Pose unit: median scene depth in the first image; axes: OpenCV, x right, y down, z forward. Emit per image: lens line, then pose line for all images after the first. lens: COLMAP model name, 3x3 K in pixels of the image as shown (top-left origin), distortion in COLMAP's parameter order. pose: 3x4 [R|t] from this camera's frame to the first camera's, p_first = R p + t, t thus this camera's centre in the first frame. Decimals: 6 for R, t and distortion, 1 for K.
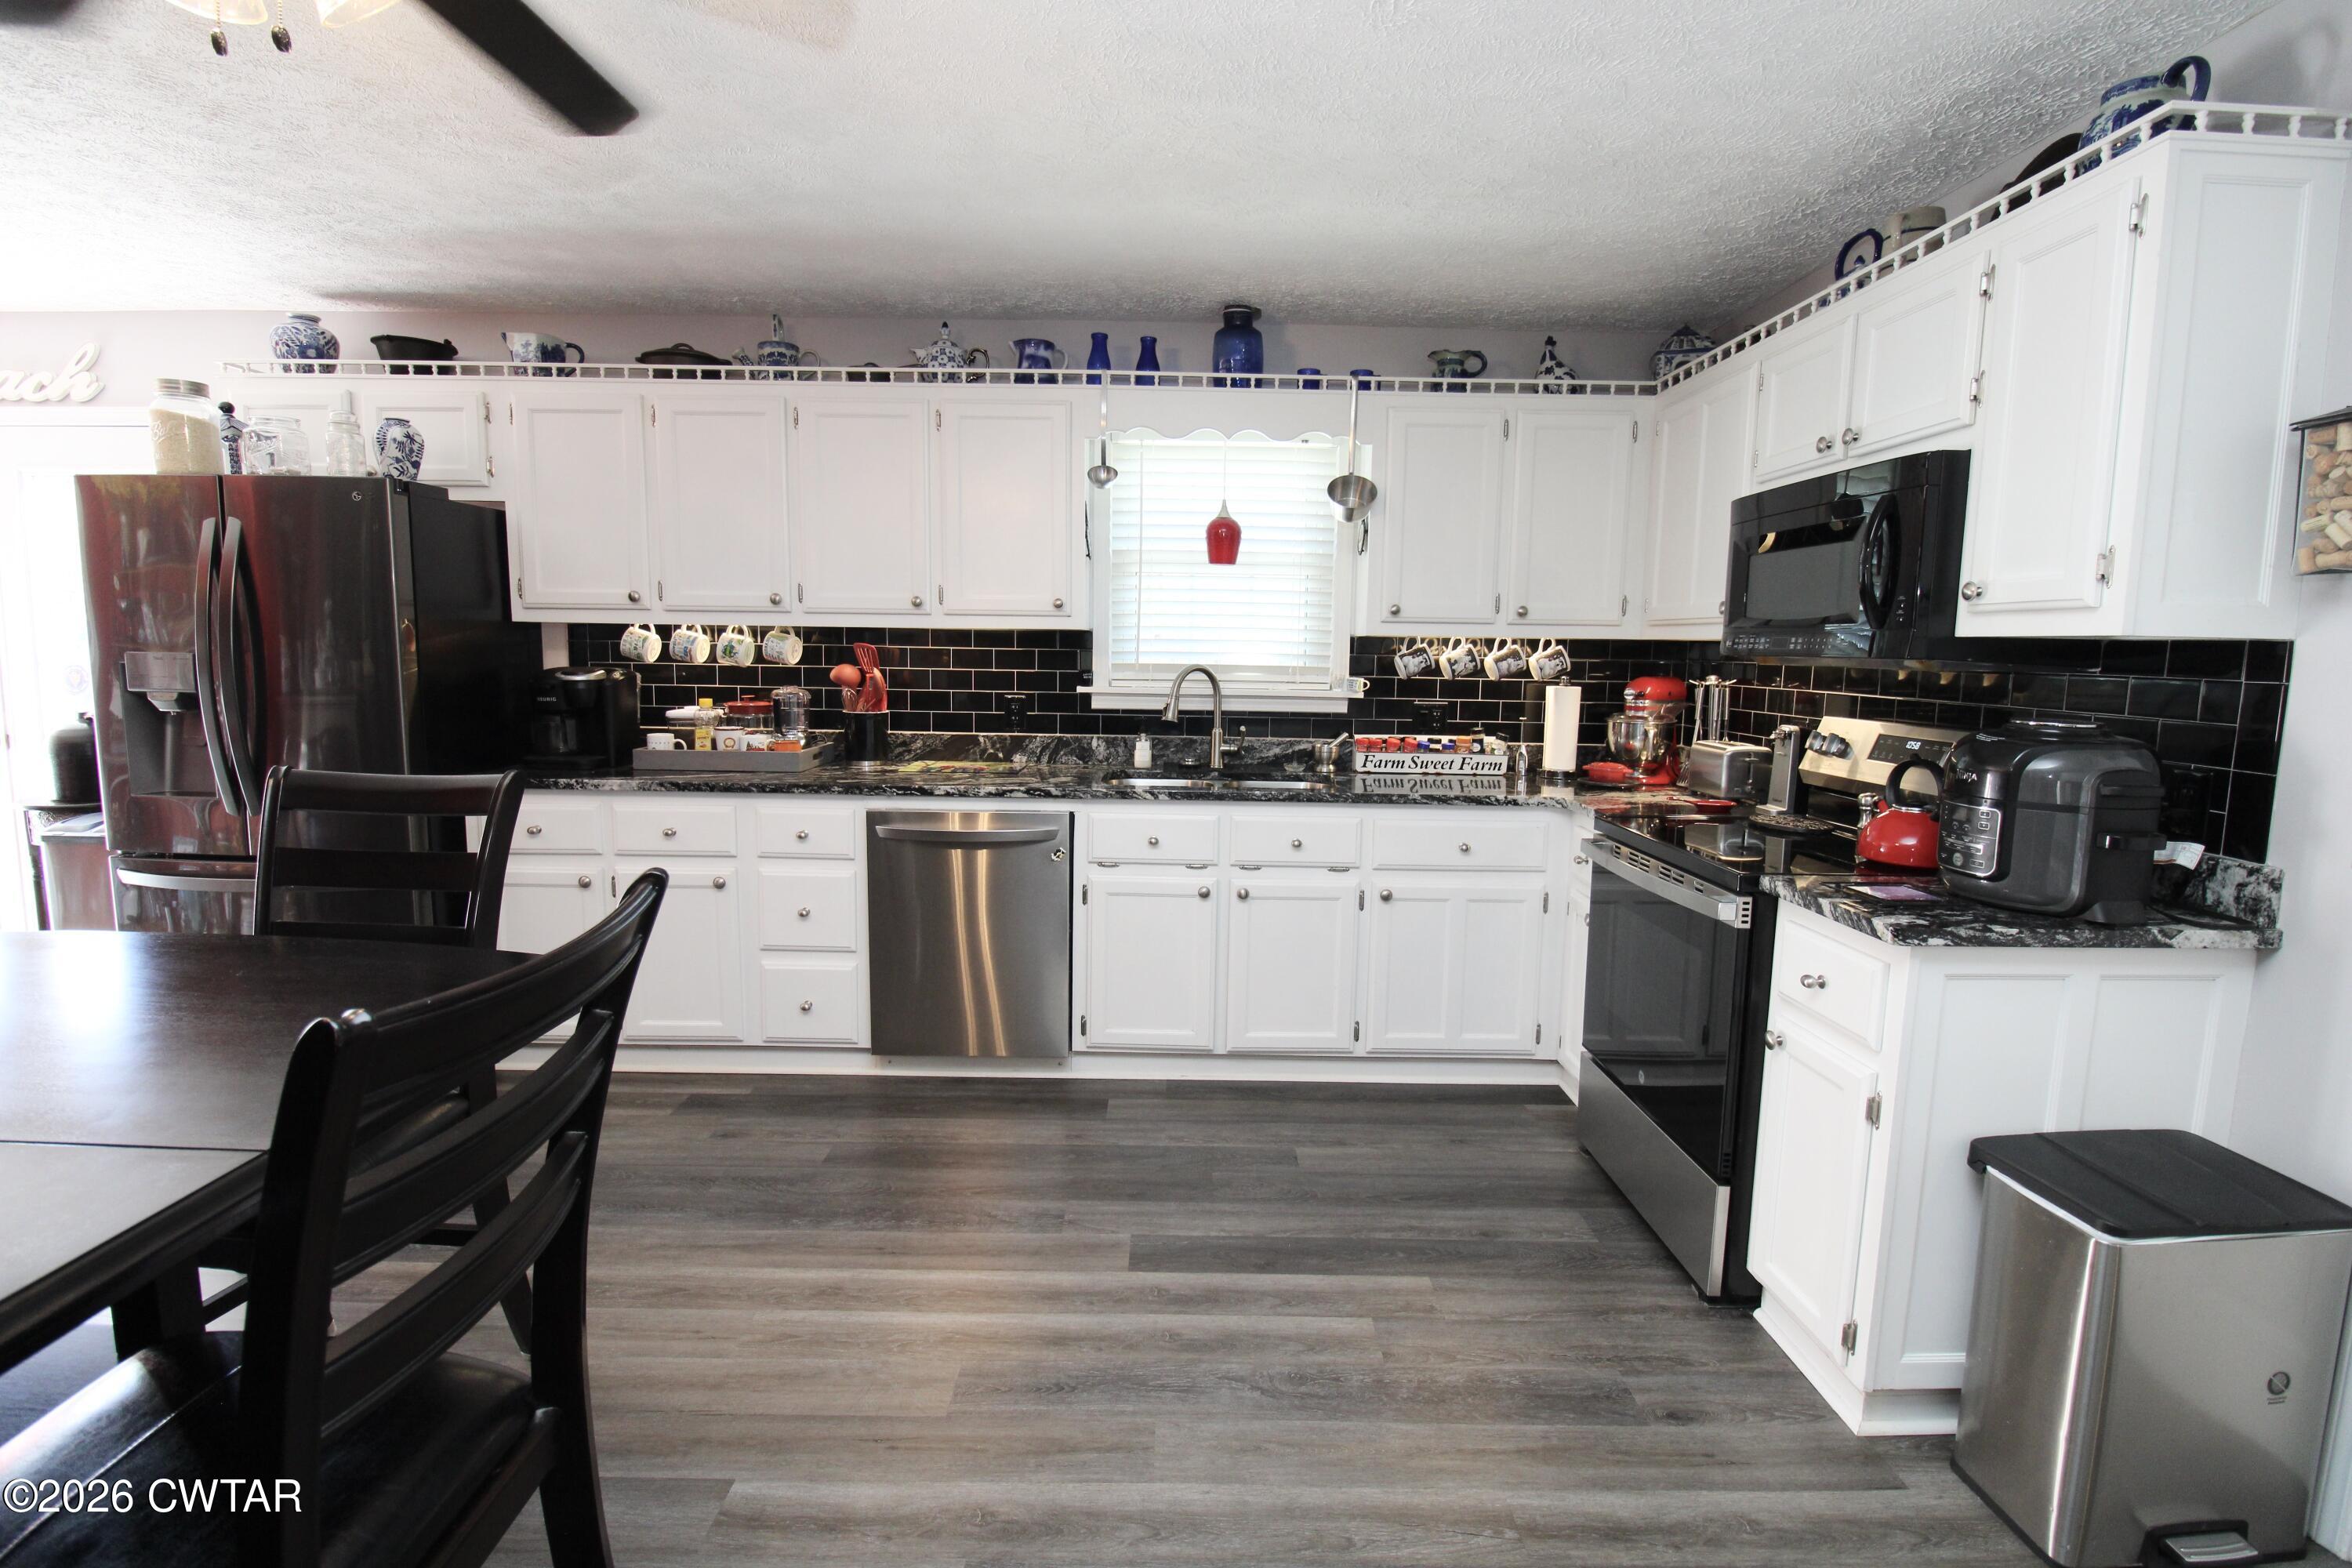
lens RADIAL K [[1091.5, 0, 1191.0], [0, 1091.5, 773.9], [0, 0, 1]] dist [-0.018907, -0.000961]
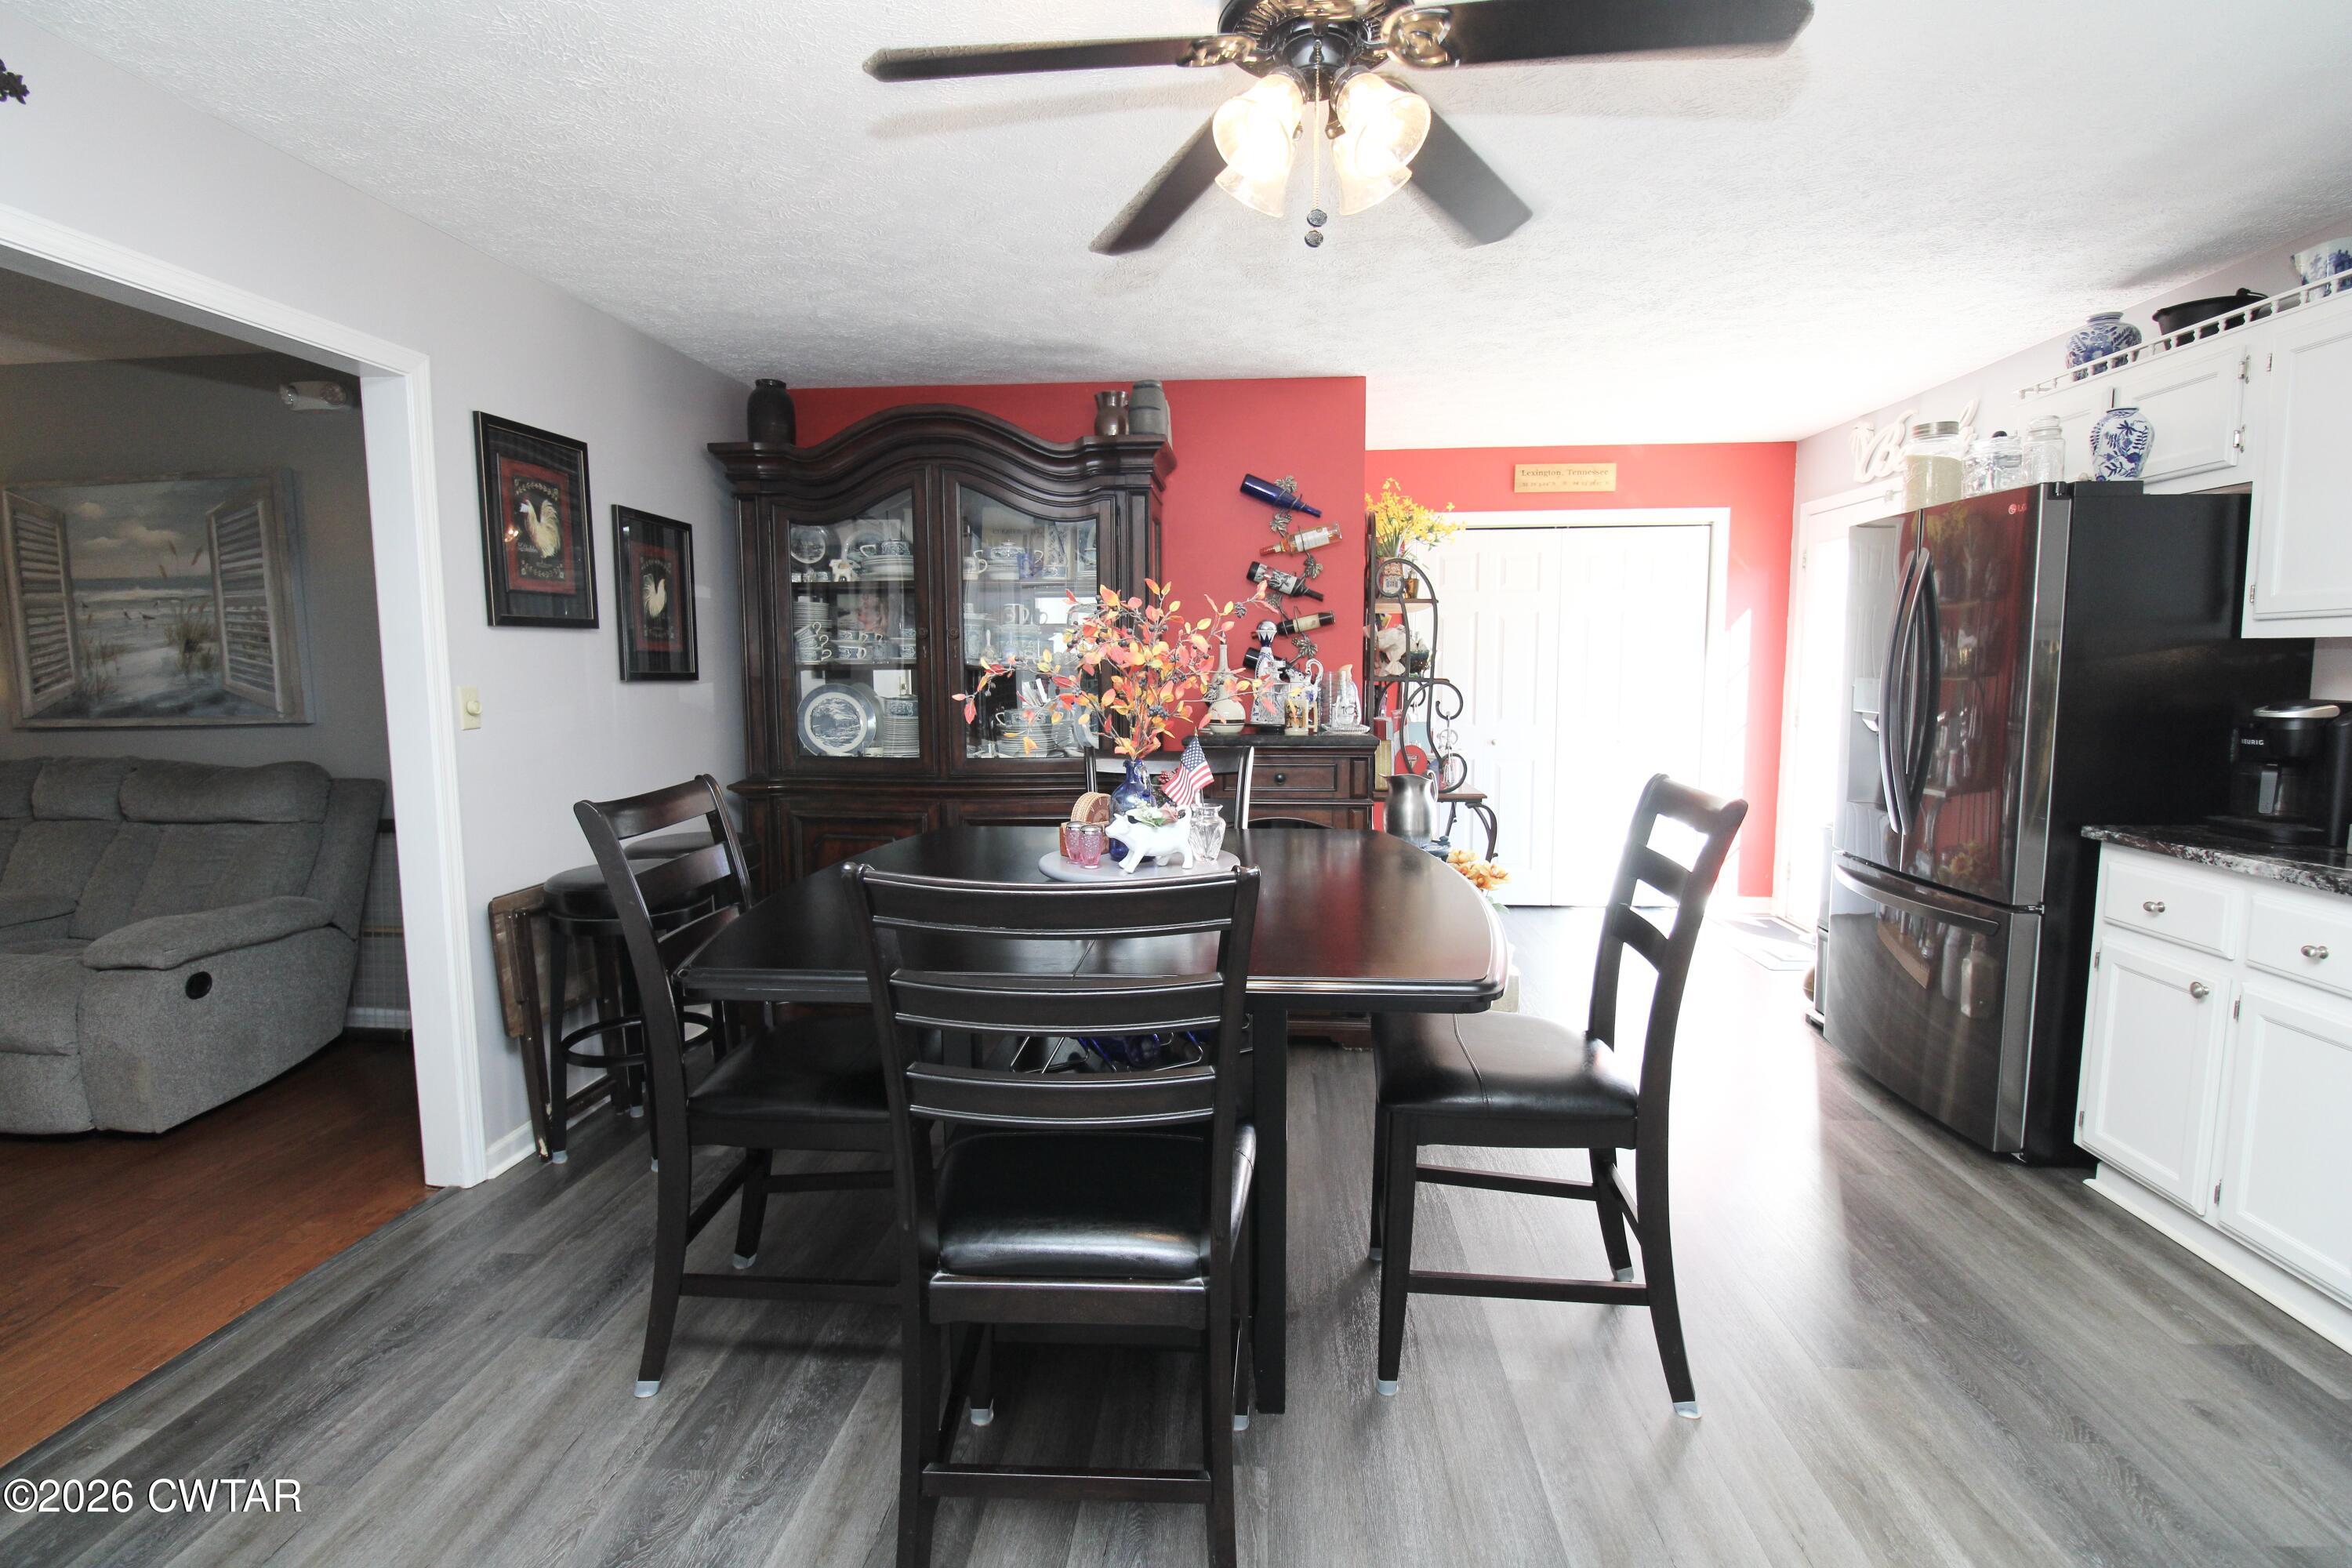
lens RADIAL K [[1091.5, 0, 1191.0], [0, 1091.5, 773.9], [0, 0, 1]] dist [-0.018907, -0.000961]
pose [[-0.075650, 0.085430, -0.993468, 0.203428], [-0.112773, 0.989198, 0.093650, -0.036799], [0.990737, 0.119121, -0.065199, 0.358312]]
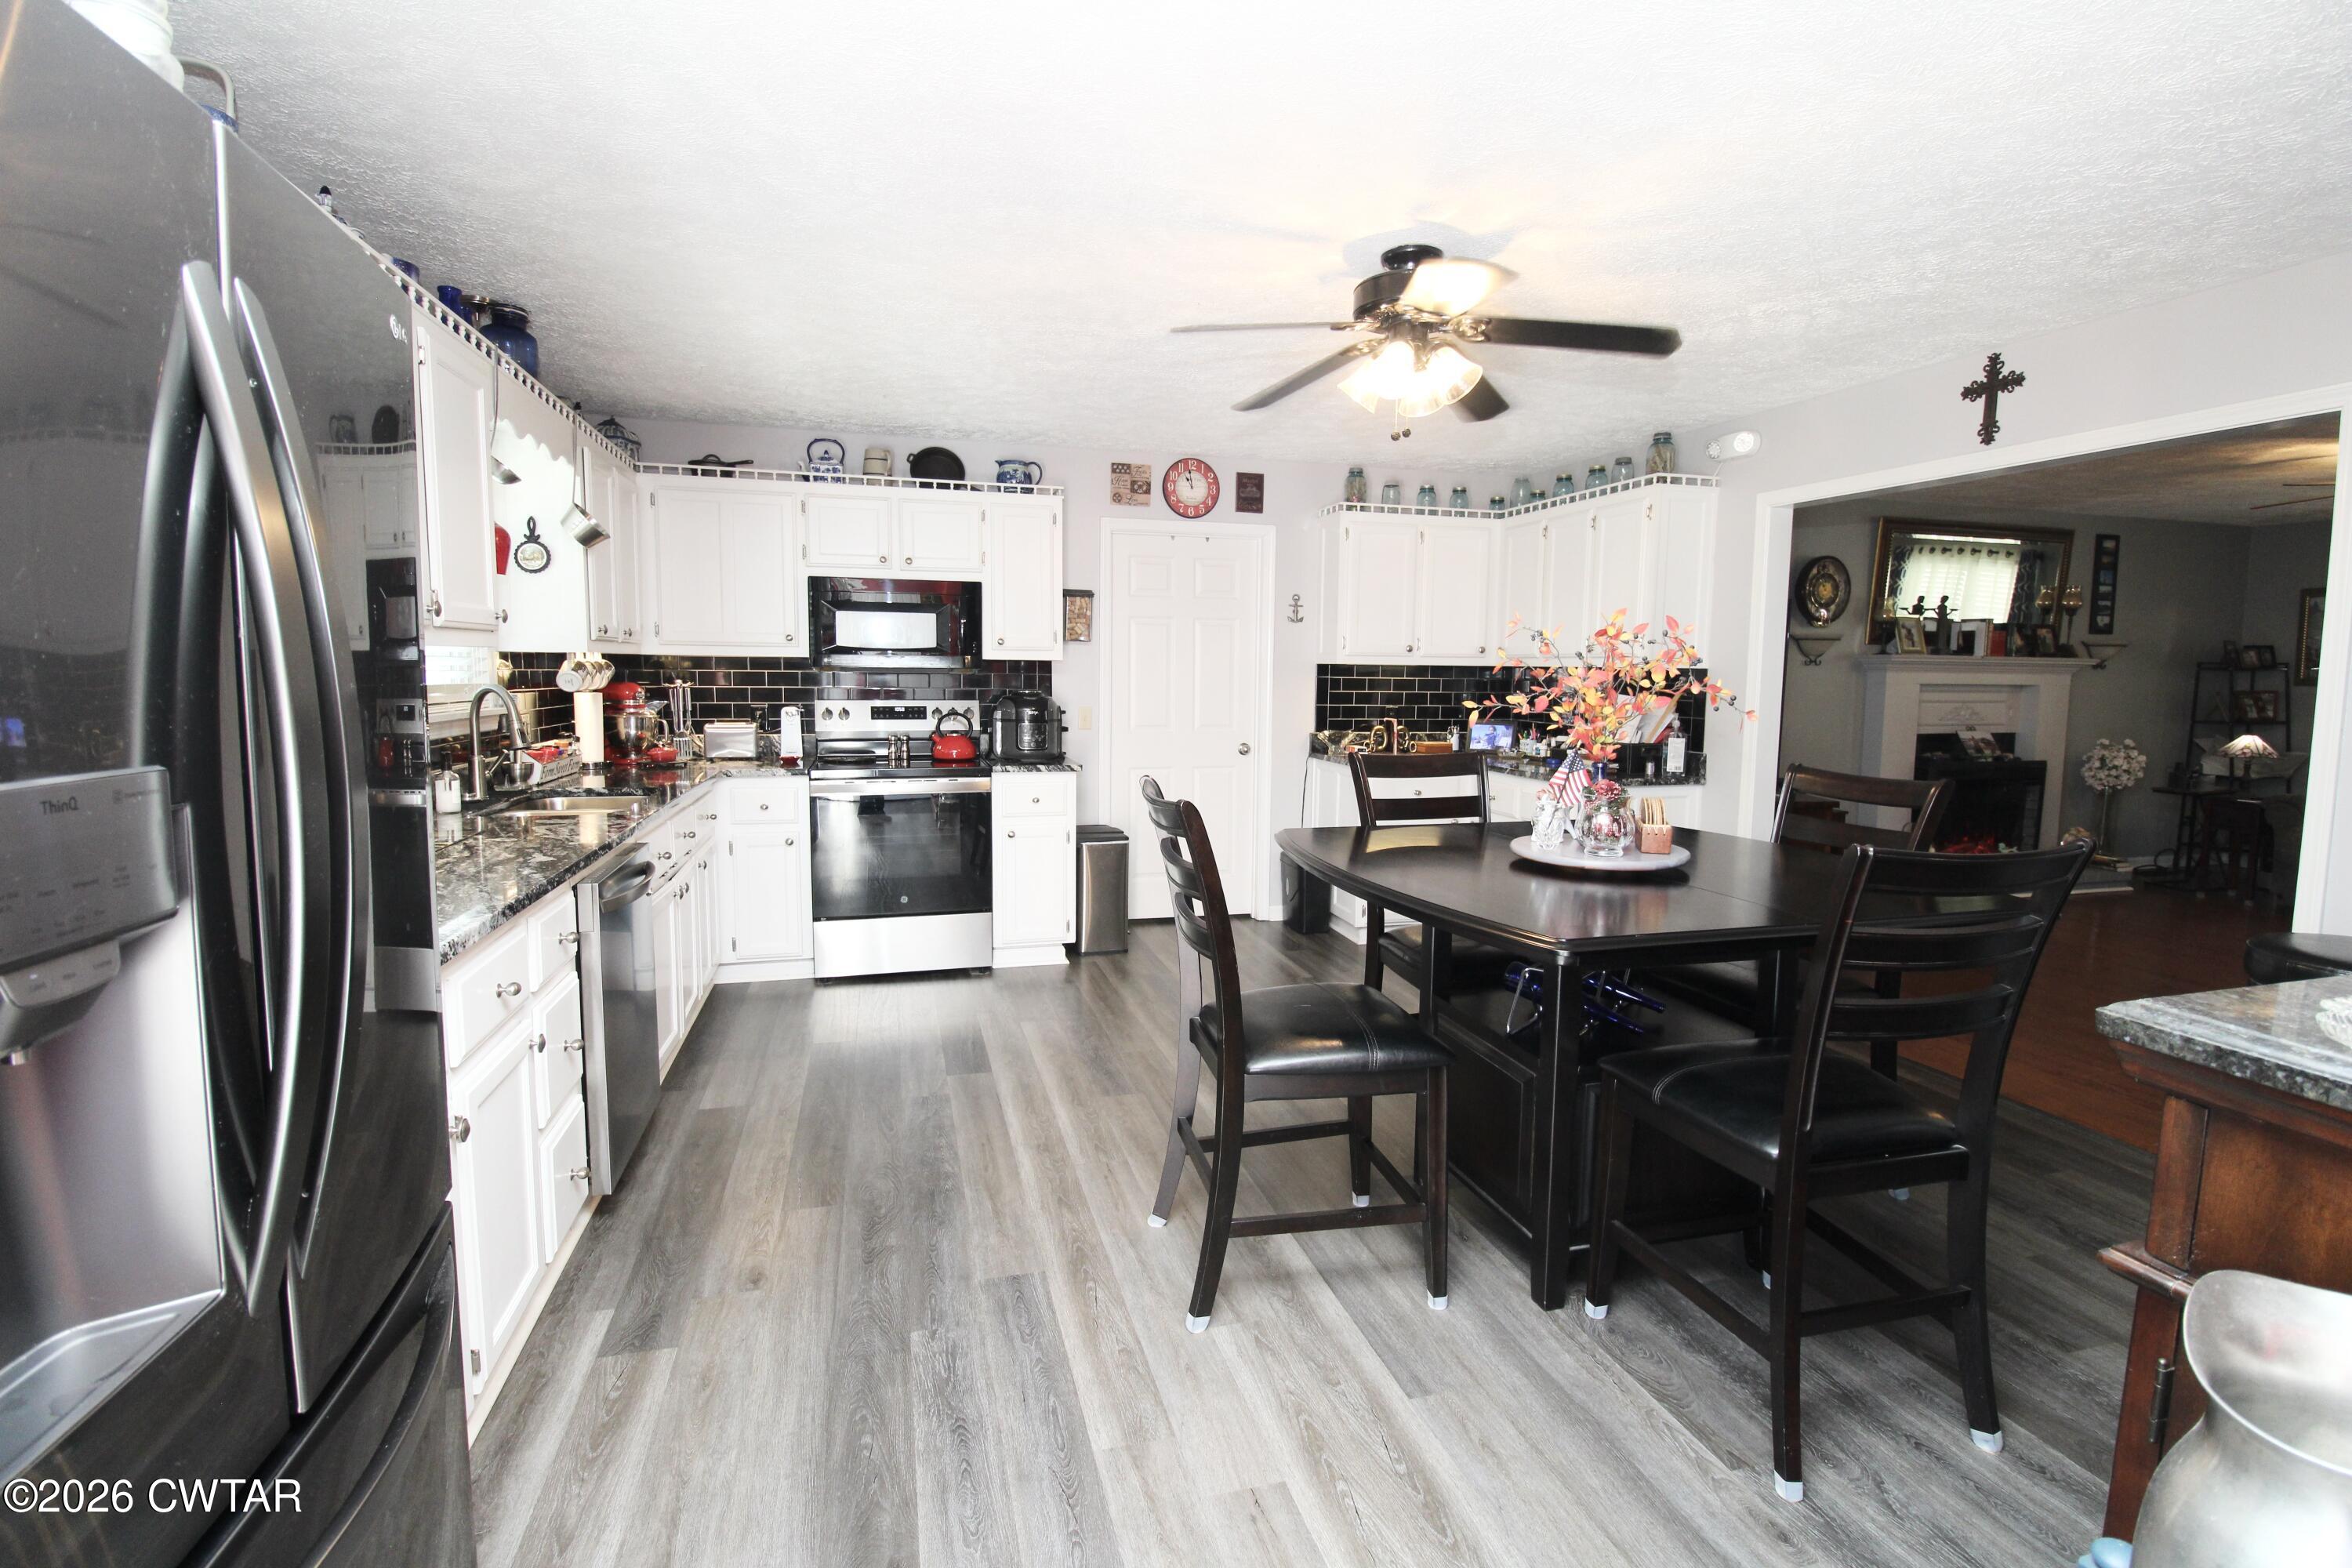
lens RADIAL K [[1091.5, 0, 1191.0], [0, 1091.5, 773.9], [0, 0, 1]] dist [-0.018907, -0.000961]
pose [[-0.260946, -0.114493, 0.958540, -1.155064], [0.098098, 0.984657, 0.144318, -0.116822], [-0.960356, 0.131690, -0.245710, 0.771222]]
